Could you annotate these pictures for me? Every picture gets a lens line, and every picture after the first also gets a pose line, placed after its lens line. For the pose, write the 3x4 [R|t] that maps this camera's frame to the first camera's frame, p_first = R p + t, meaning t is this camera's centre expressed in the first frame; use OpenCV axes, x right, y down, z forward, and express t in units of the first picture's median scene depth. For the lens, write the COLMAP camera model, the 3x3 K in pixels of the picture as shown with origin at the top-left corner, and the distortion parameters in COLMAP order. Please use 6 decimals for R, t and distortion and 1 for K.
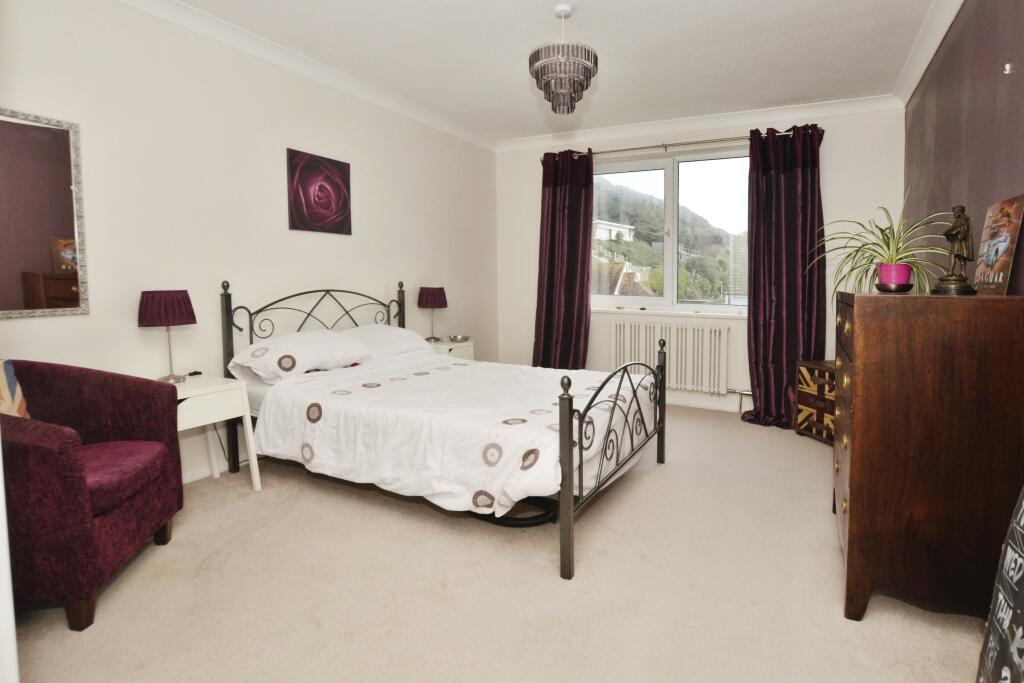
lens RADIAL K [[556.0, 0, 512.1], [0, 556.0, 321.1], [0, 0, 1]] dist [0.001391, 0.000128]
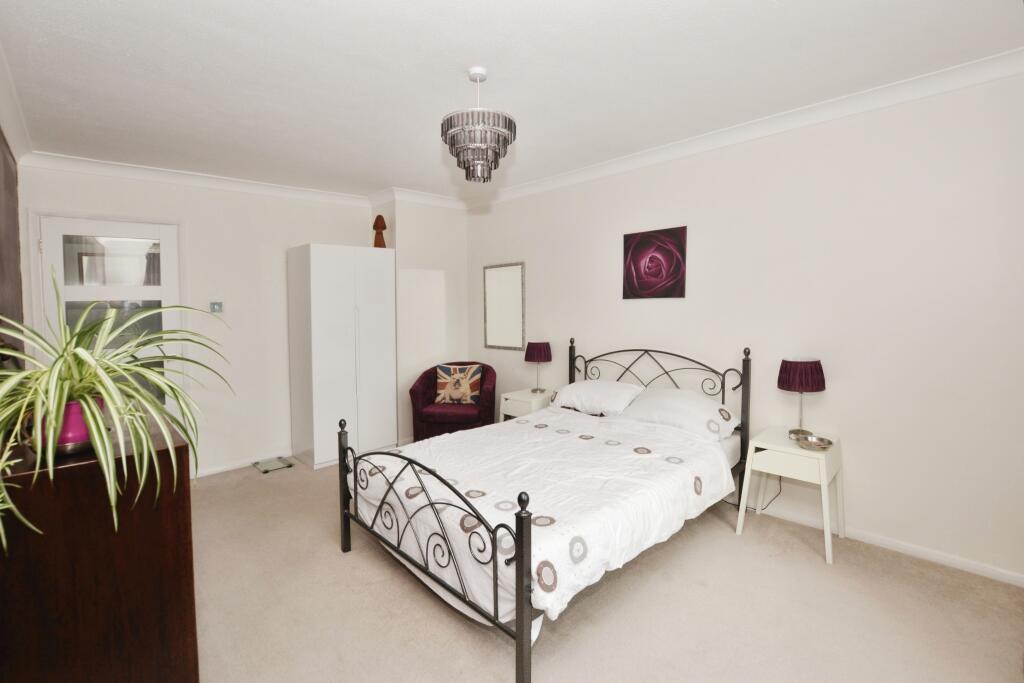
lens RADIAL K [[471.0, 0, 512.0], [0, 471.0, 341.5], [0, 0, 1]] dist [-0.001332, -0.000065]
pose [[-0.310443, 0.065169, -0.948356, 0.662200], [-0.063000, 0.994043, 0.088931, -0.142732], [0.948502, 0.087355, -0.304488, 1.050932]]
